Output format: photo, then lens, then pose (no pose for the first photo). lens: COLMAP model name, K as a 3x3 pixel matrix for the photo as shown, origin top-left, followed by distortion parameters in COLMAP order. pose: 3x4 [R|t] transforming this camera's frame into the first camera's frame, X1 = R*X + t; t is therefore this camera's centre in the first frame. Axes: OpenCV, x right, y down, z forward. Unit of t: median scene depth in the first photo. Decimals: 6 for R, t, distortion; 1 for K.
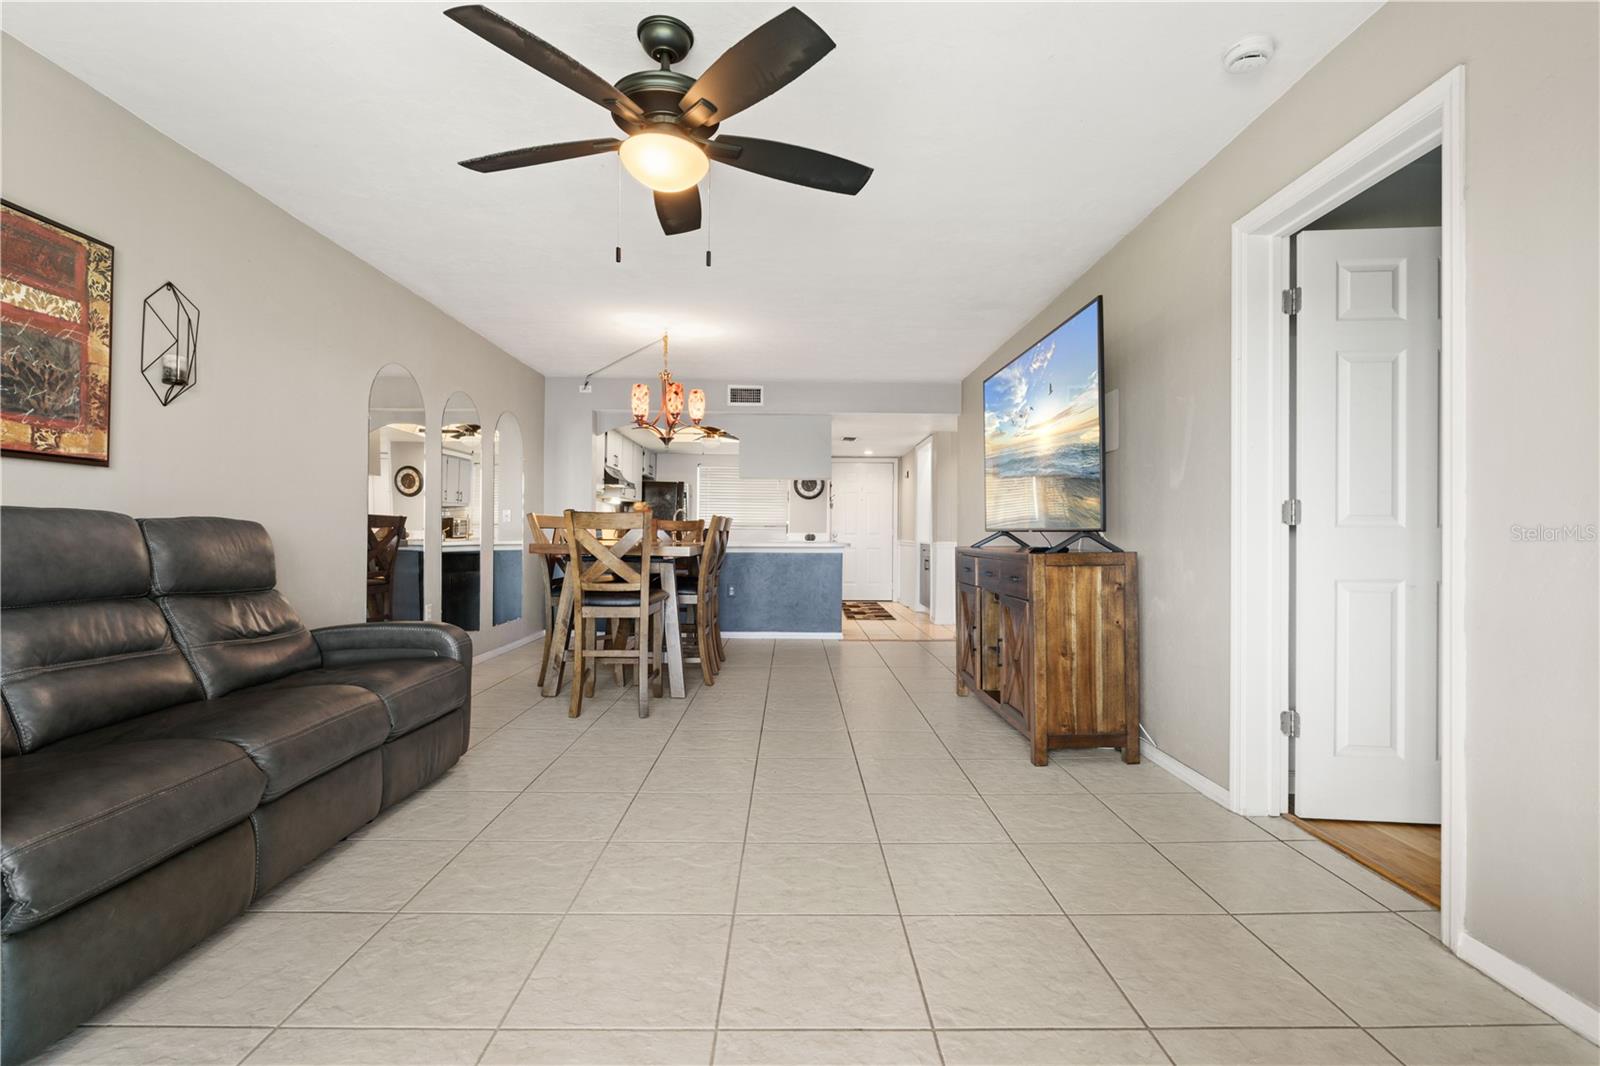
lens RADIAL K [[724.2, 0, 806.8], [0, 724.2, 510.5], [0, 0, 1]] dist [-0.006138, 0.003308]
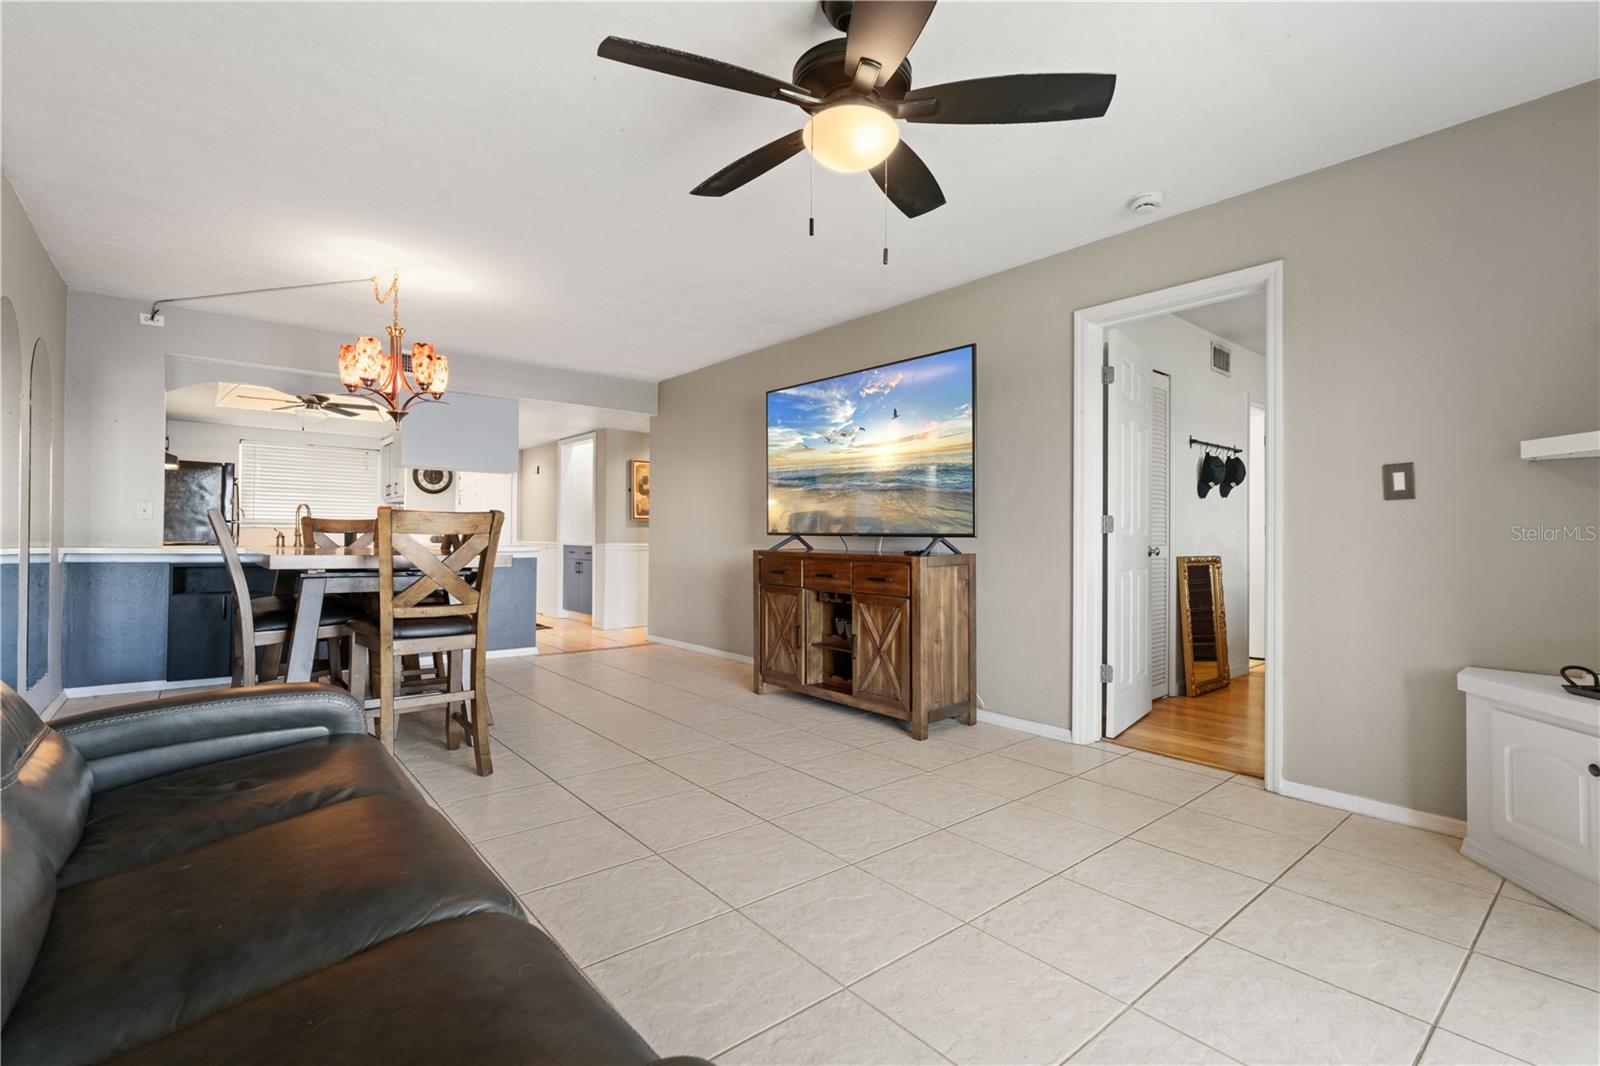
lens RADIAL K [[724.2, 0, 810.0], [0, 724.2, 512.7], [0, 0, 1]] dist [-0.006138, 0.003308]
pose [[0.776636, 0.017808, 0.629697, -0.549301], [-0.021807, 0.999761, -0.001379, -0.004775], [-0.629572, -0.012661, 0.776839, 0.215712]]
